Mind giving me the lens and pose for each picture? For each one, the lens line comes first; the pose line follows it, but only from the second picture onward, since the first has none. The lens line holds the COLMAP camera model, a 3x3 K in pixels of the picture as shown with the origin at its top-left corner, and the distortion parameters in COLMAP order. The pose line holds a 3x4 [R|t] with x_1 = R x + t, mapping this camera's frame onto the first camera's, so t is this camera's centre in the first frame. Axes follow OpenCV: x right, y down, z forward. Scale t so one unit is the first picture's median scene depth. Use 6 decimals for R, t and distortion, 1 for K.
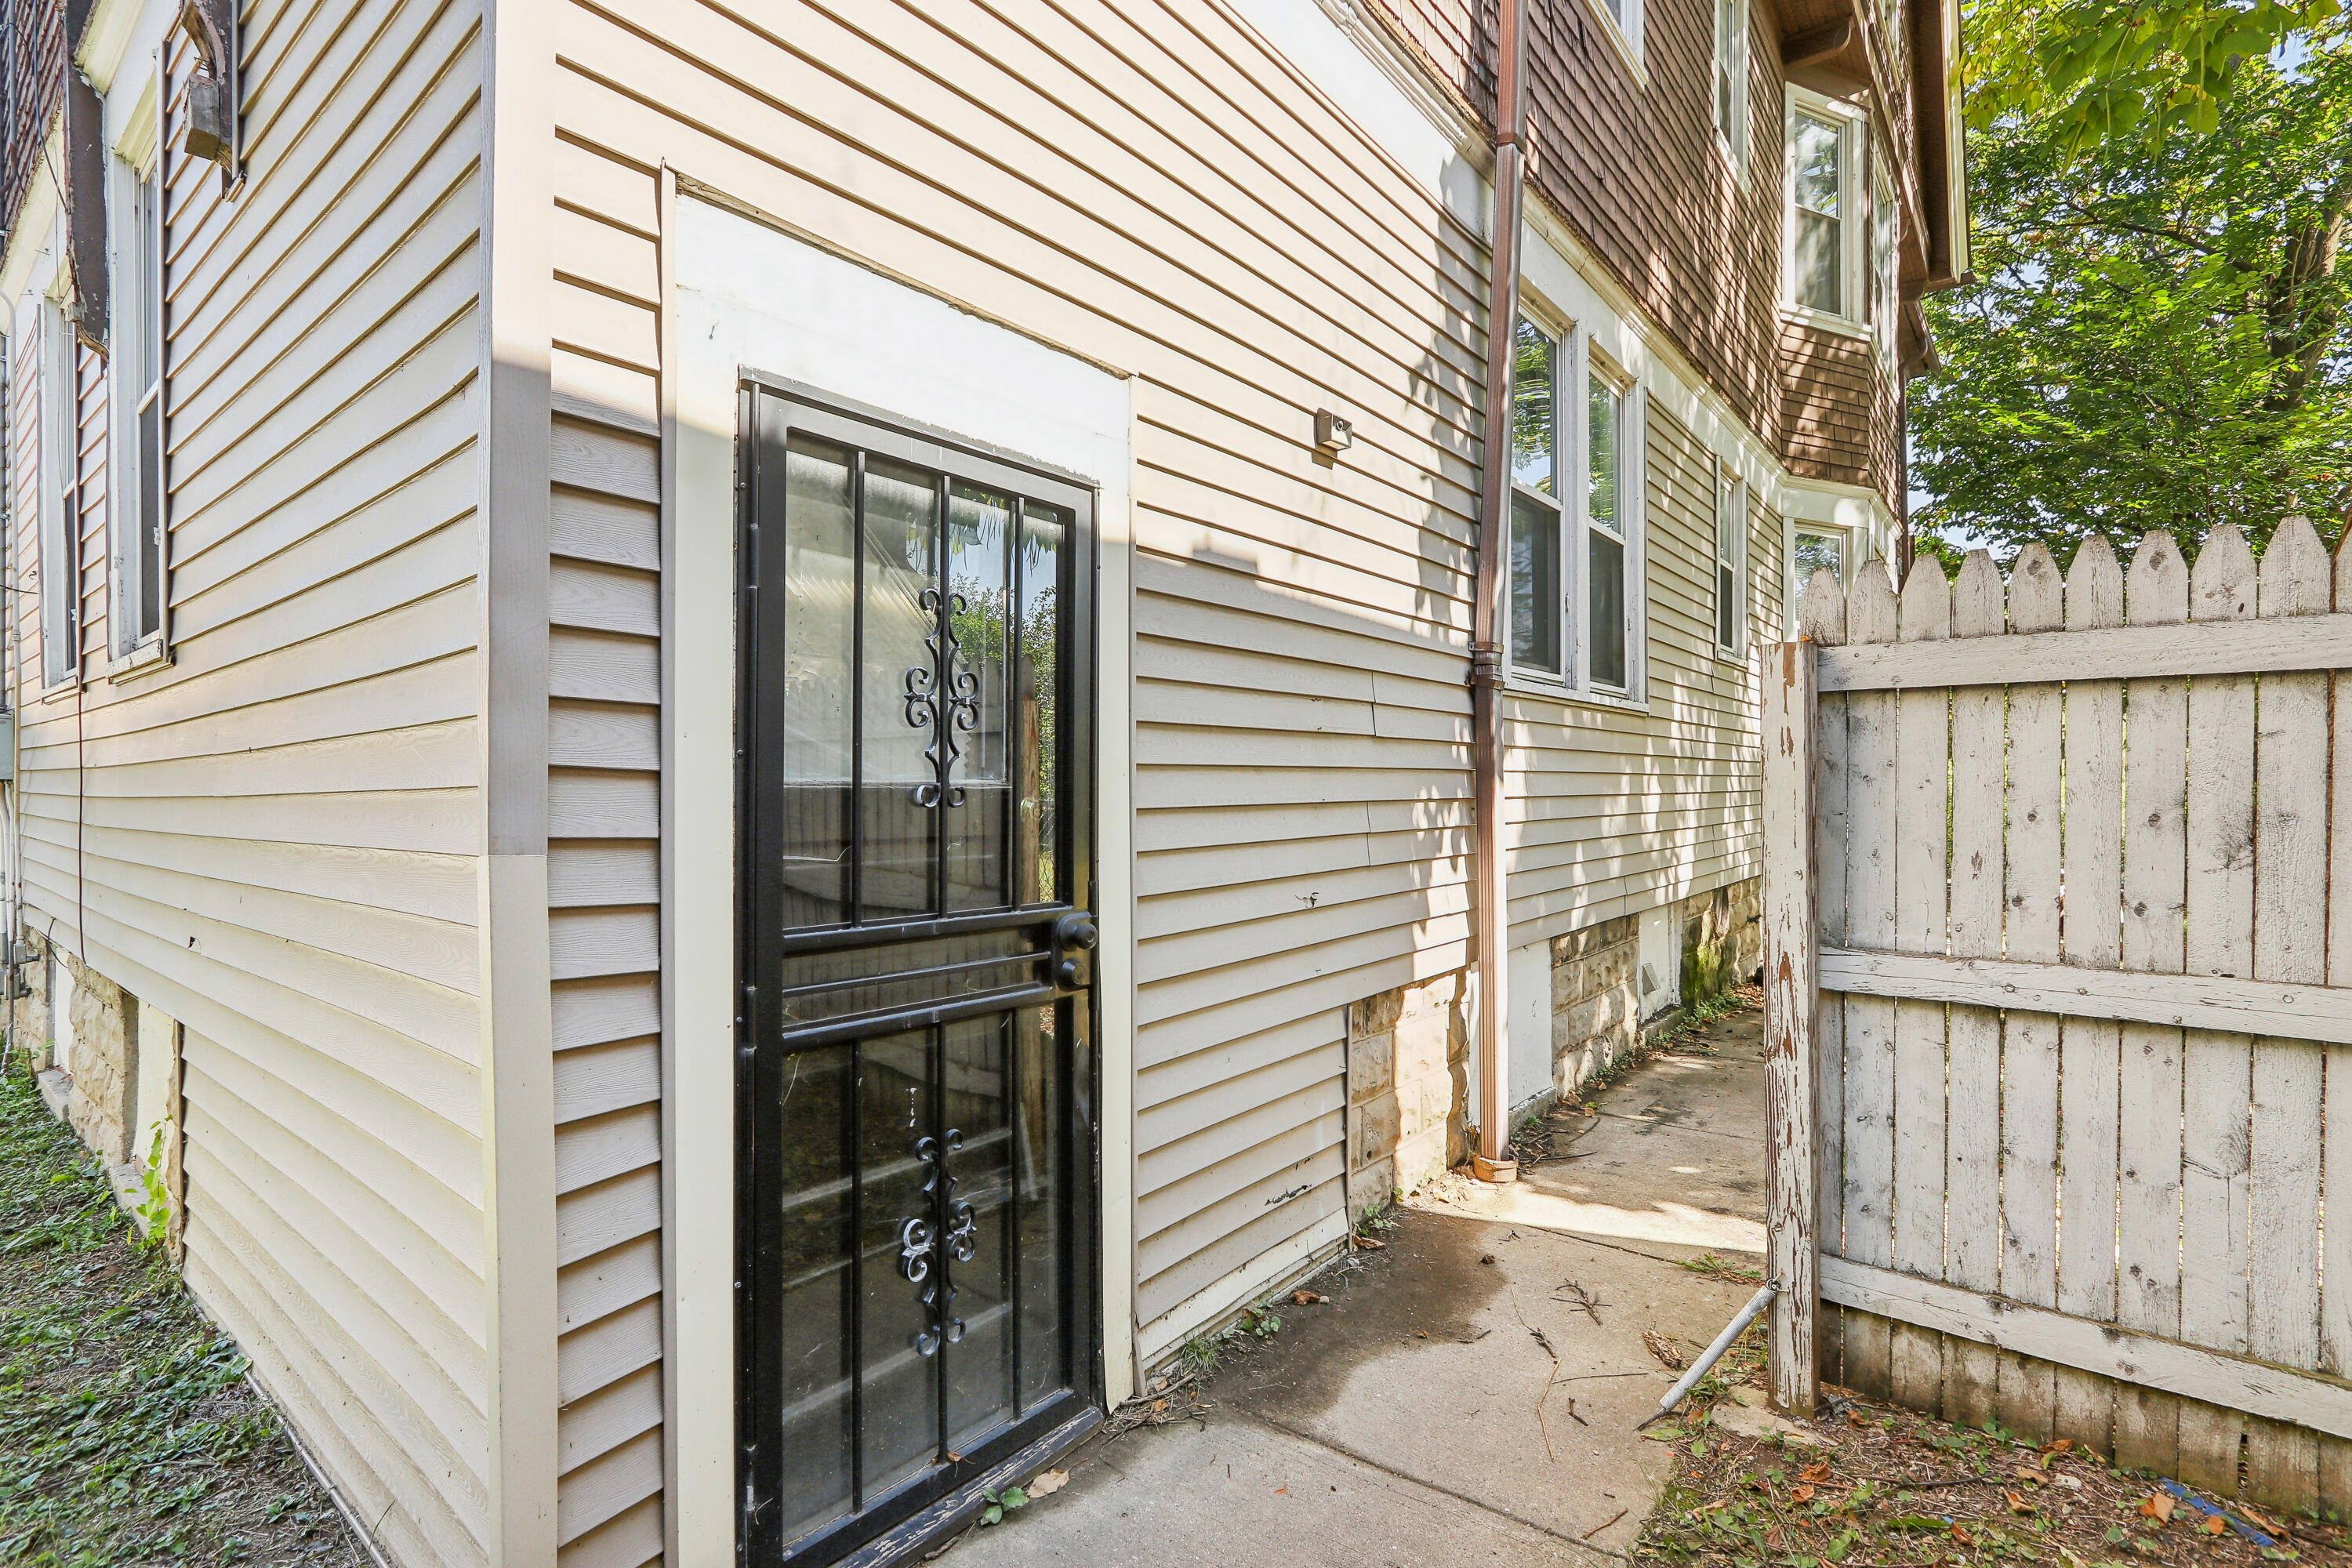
lens RADIAL K [[1100.8, 0, 1185.0], [0, 1100.8, 783.3], [0, 0, 1]] dist [-0.012241, 0.000247]
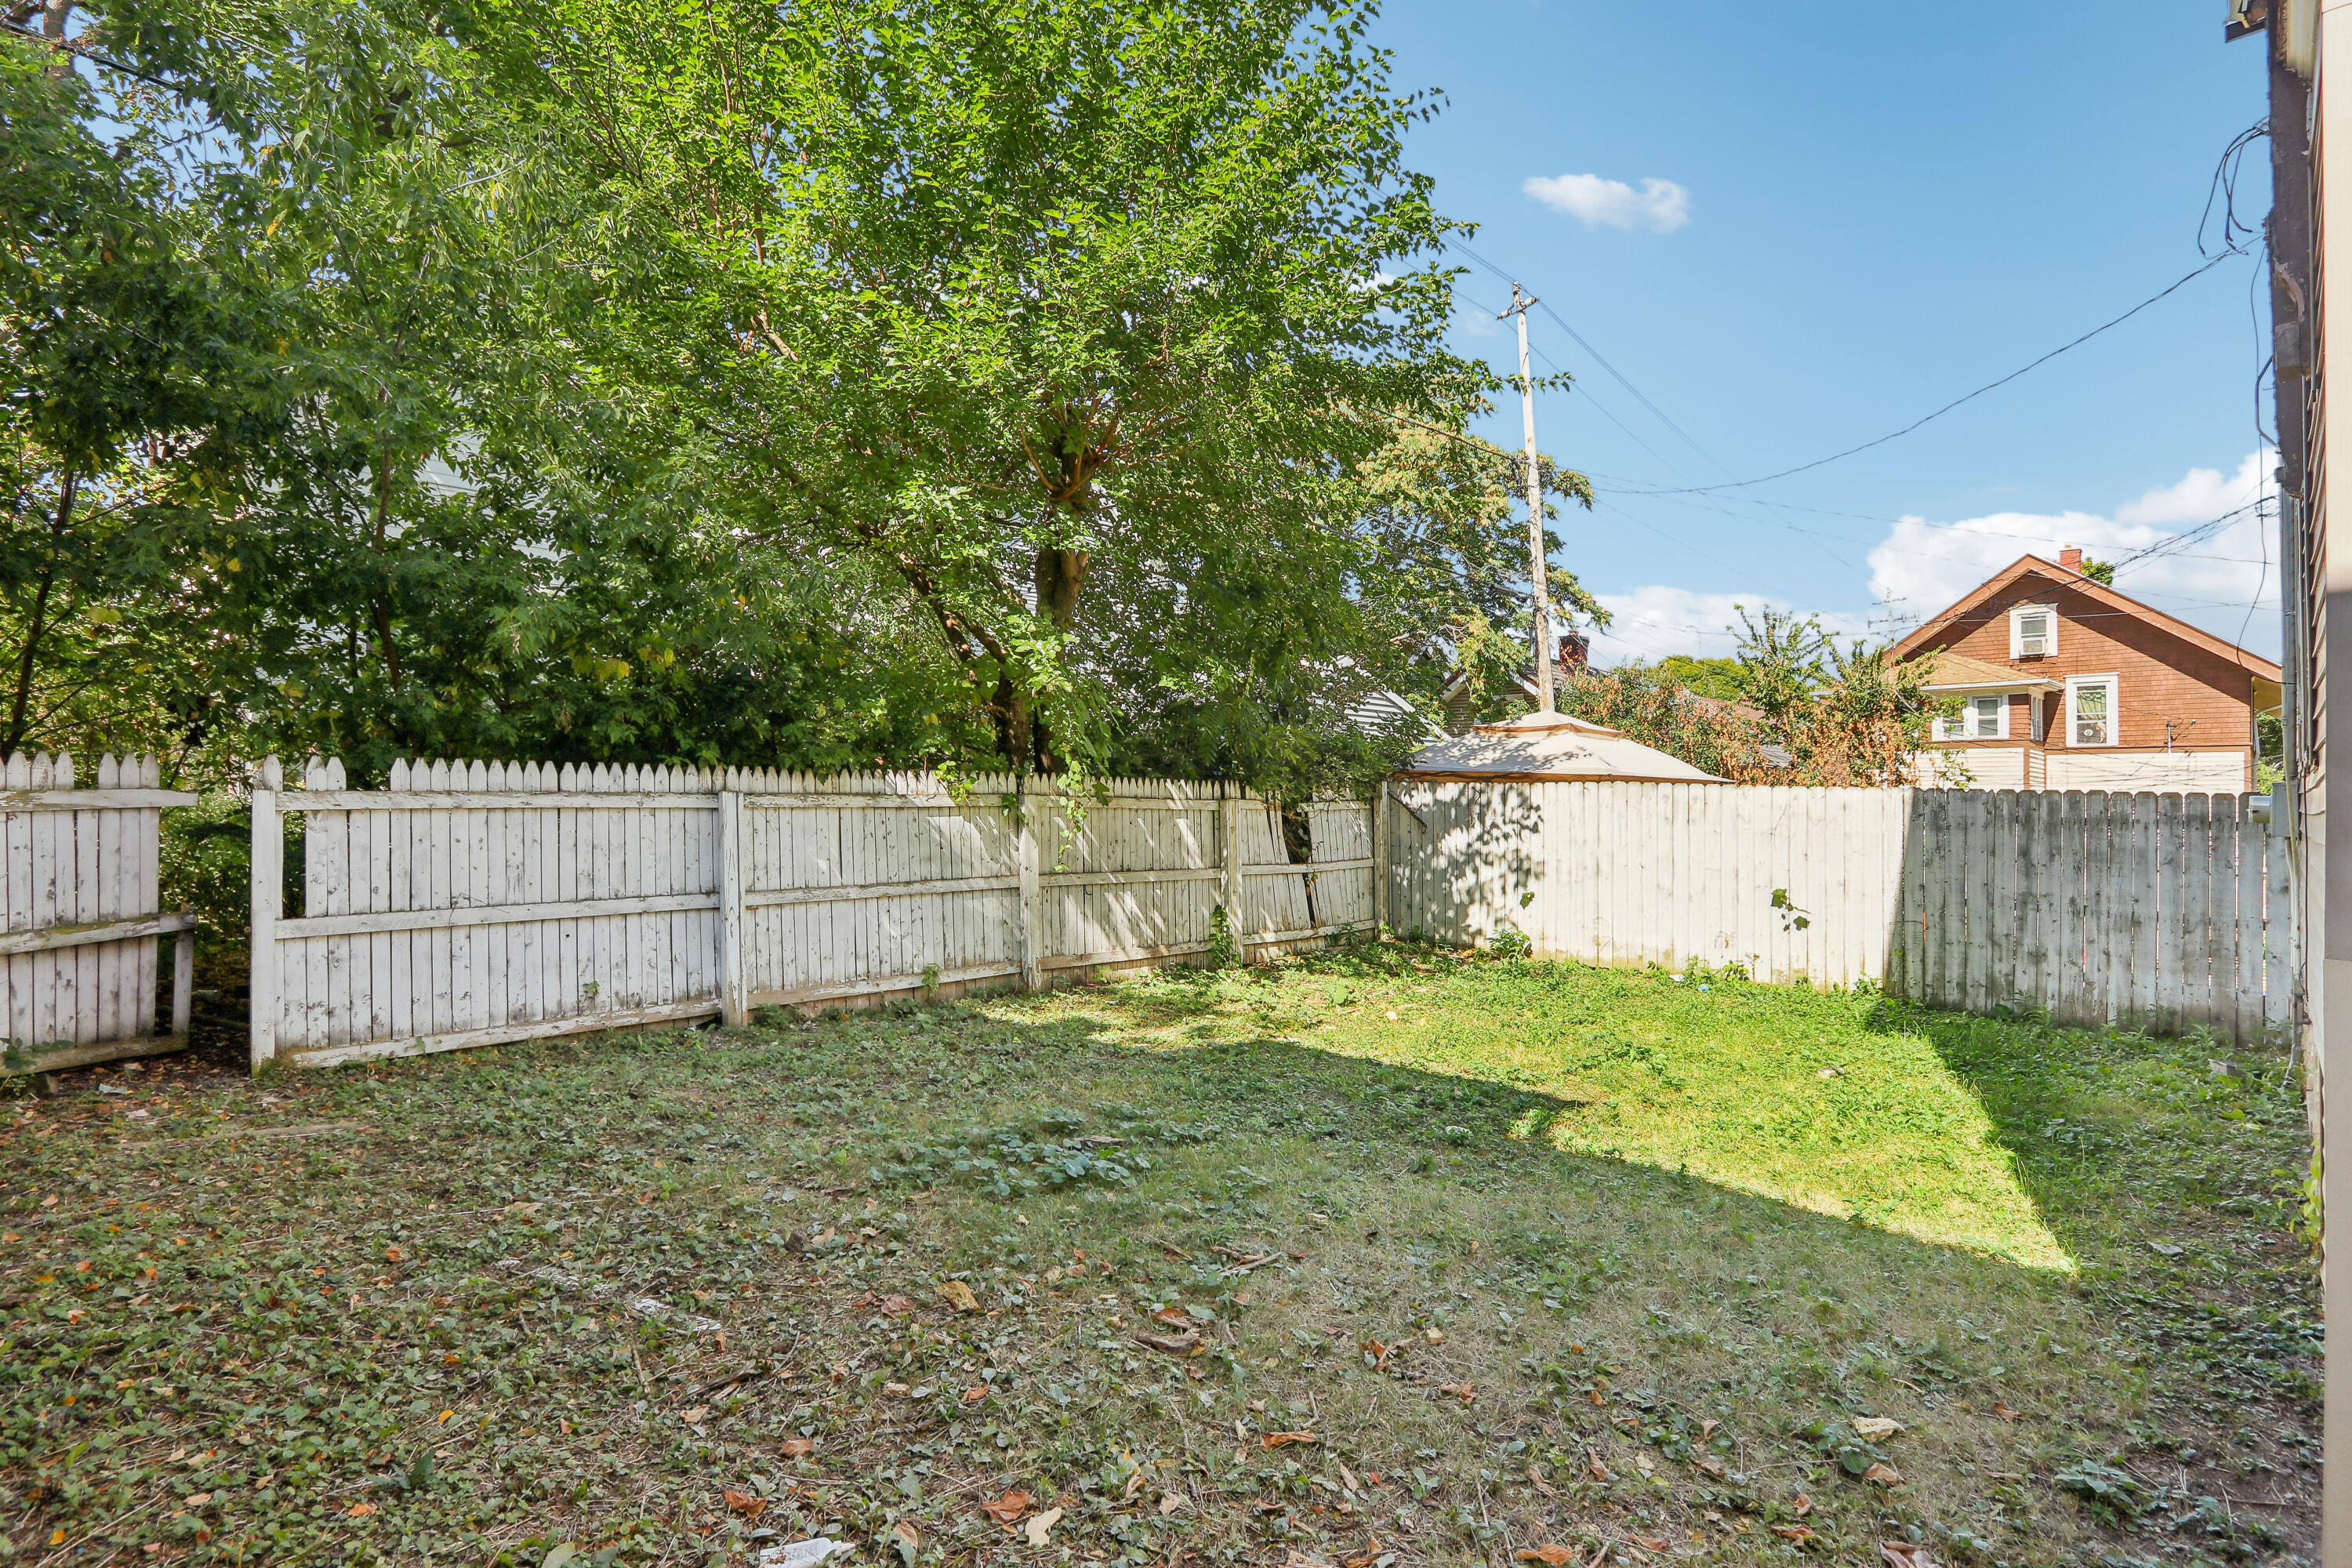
lens RADIAL K [[1100.8, 0, 1177.7], [0, 1100.8, 794.3], [0, 0, 1]] dist [-0.012241, 0.000247]
pose [[-0.120738, -0.005273, -0.992670, 0.249651], [-0.009494, 0.999946, -0.004157, -0.037438], [0.992639, 0.008923, -0.120781, -0.074967]]
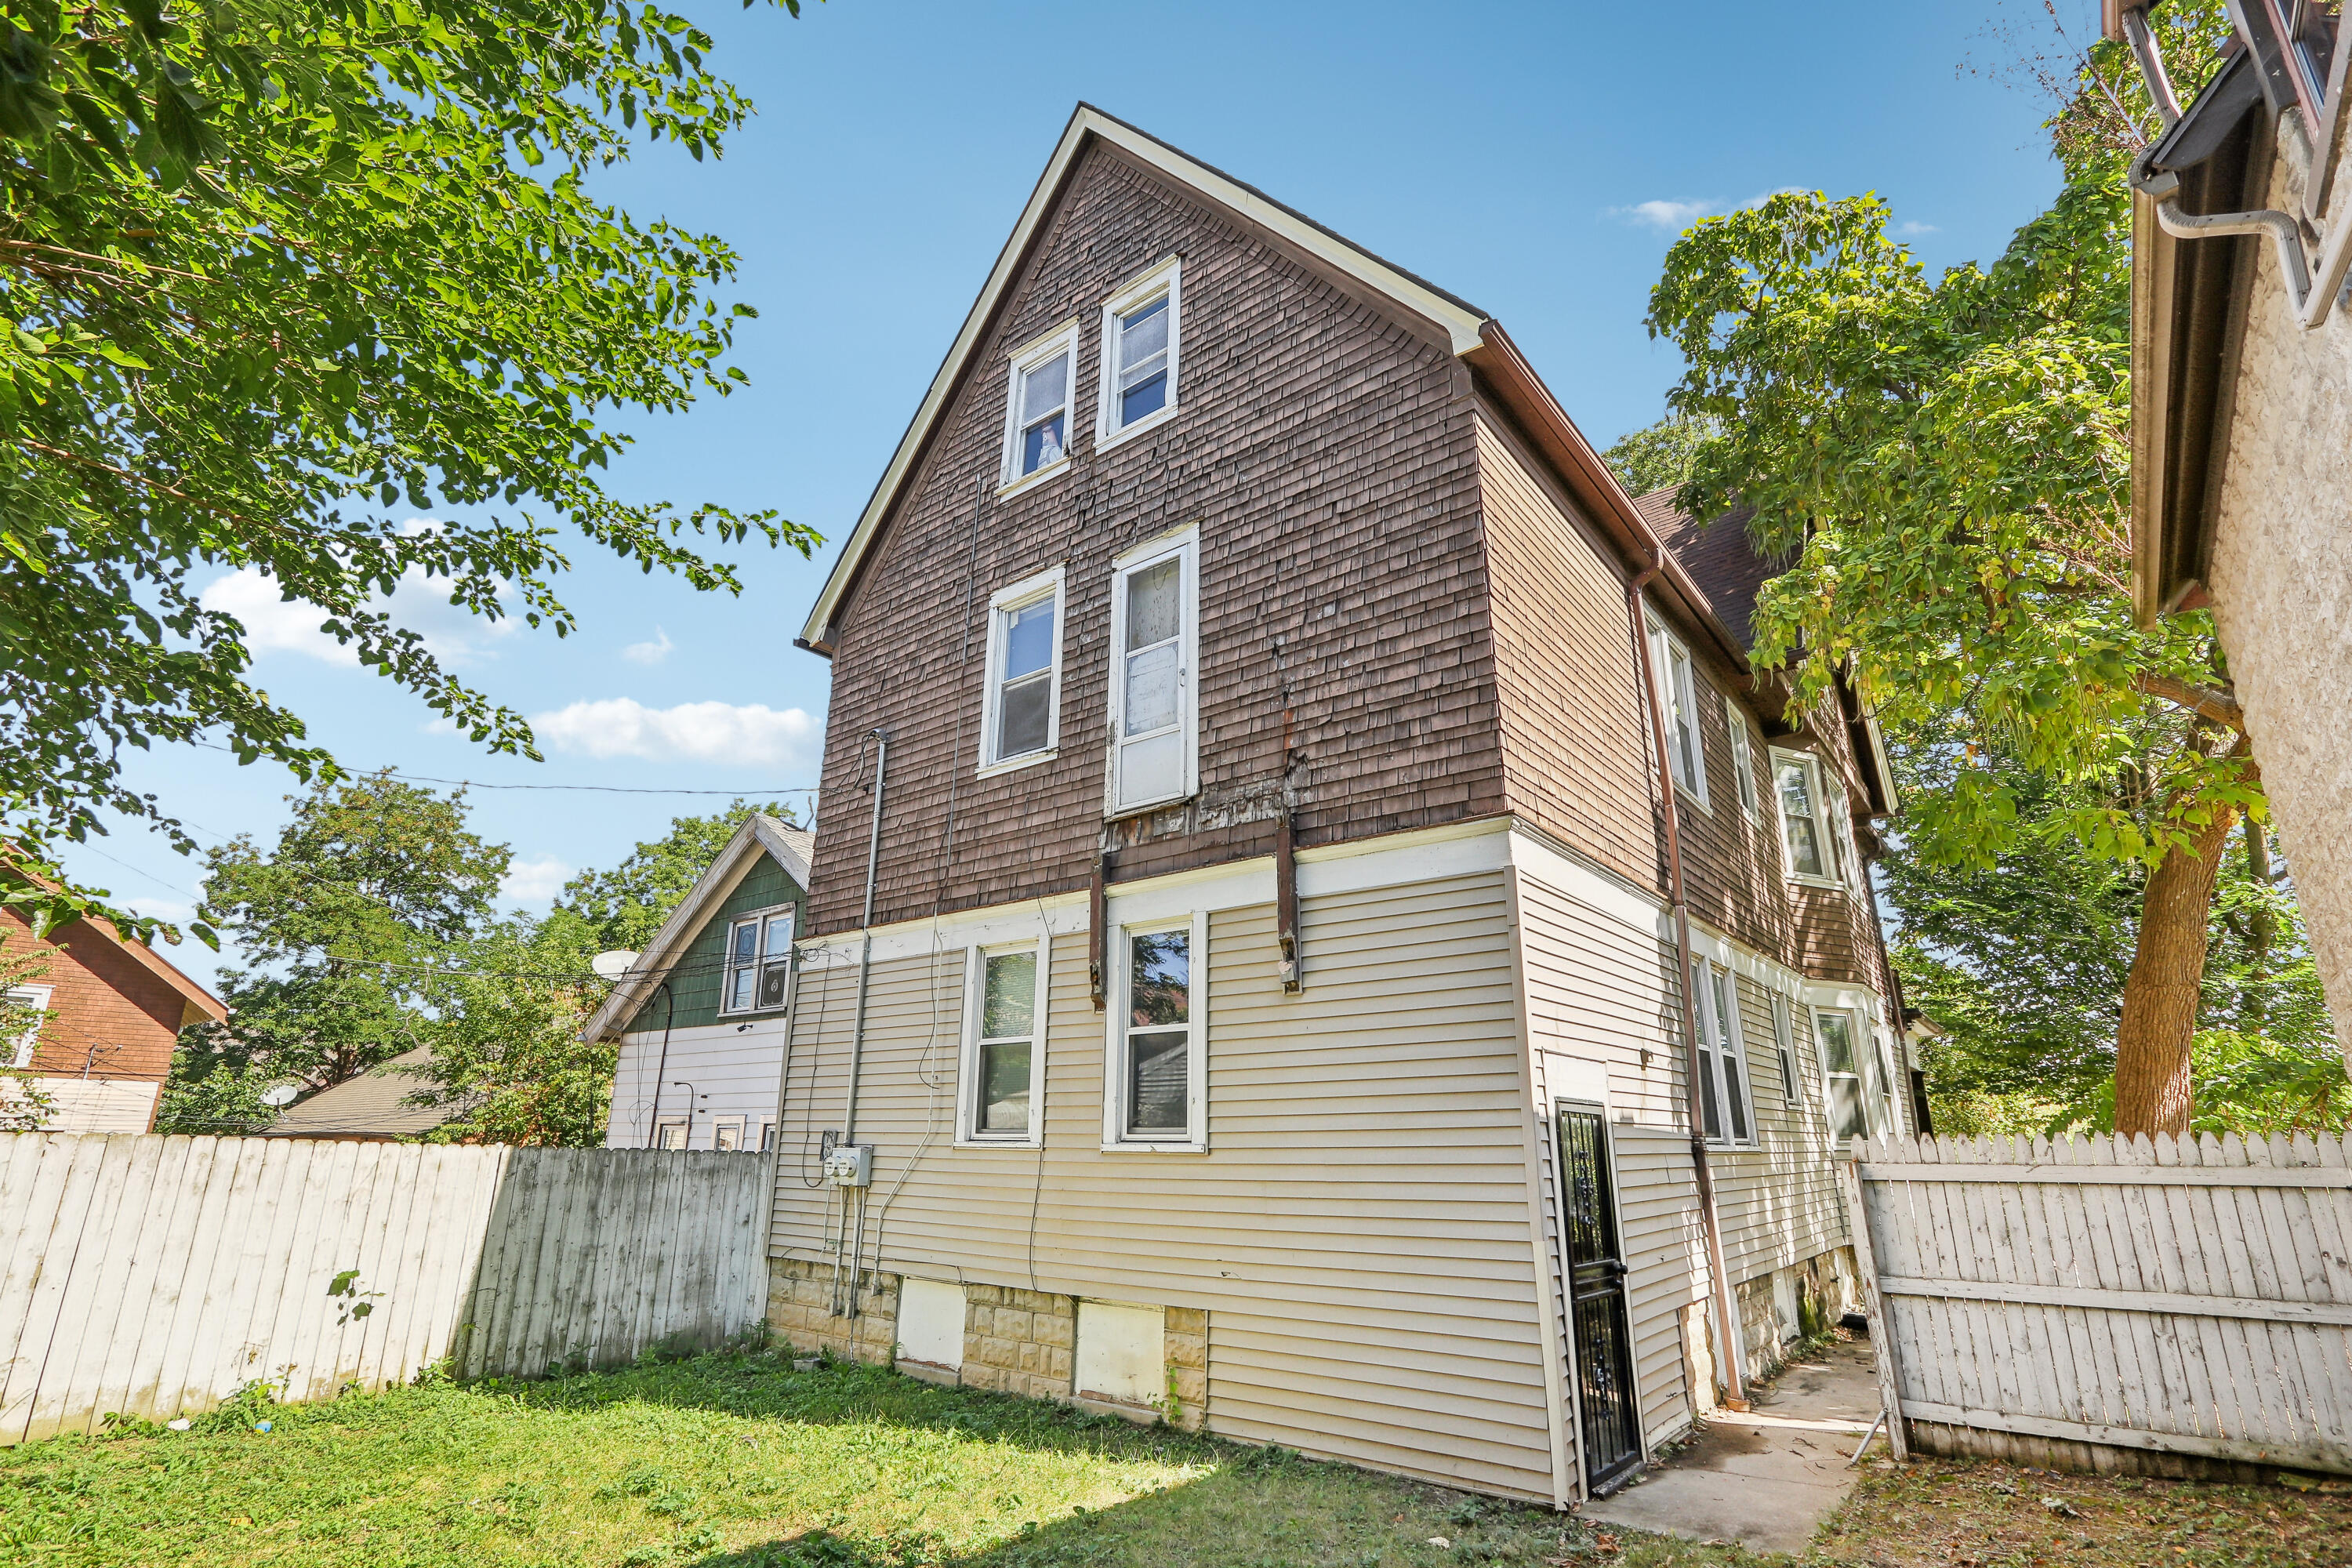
lens RADIAL K [[1100.8, 0, 1172.1], [0, 1100.8, 789.0], [0, 0, 1]] dist [-0.012241, 0.000247]
pose [[0.999940, 0.004853, -0.009813, -0.600982], [-0.007635, 0.951534, -0.307448, -0.080858], [0.007845, 0.307505, 0.951514, -1.022922]]
